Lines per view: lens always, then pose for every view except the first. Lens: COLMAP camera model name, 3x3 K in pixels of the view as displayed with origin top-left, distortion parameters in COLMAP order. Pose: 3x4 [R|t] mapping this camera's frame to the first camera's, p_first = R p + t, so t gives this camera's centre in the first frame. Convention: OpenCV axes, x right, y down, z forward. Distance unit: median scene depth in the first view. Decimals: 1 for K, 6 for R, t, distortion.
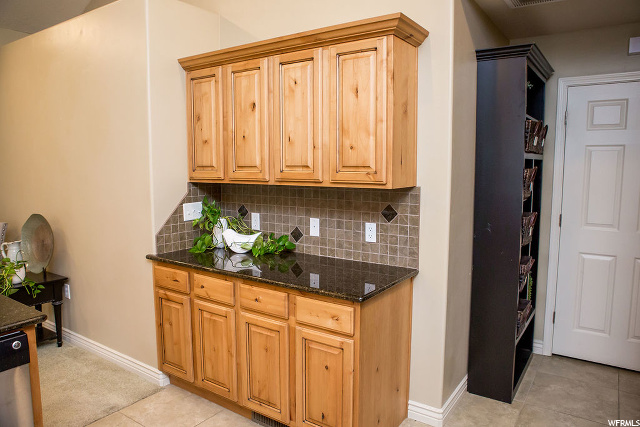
lens RADIAL K [[444.5, 0, 320.0], [0, 444.5, 213.5], [0, 0, 1]] dist [-0.103066, 0.077745]
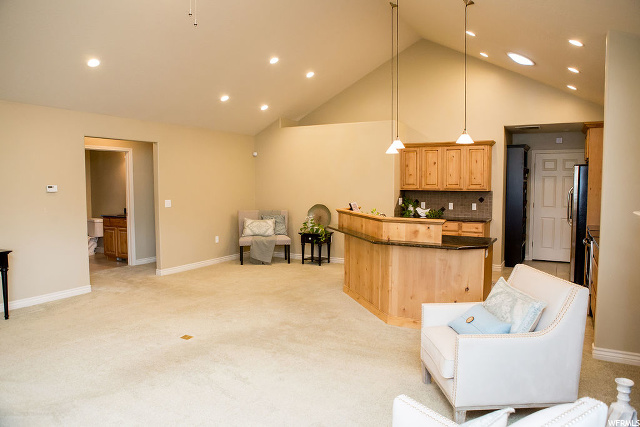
lens RADIAL K [[450.9, 0, 320.0], [0, 450.9, 213.5], [0, 0, 1]] dist [-0.111991, 0.076215]
pose [[0.995907, -0.005505, 0.090217, -1.165988], [0.009285, 0.999094, -0.041535, 0.199766], [-0.089907, 0.042203, 0.995056, -1.833322]]
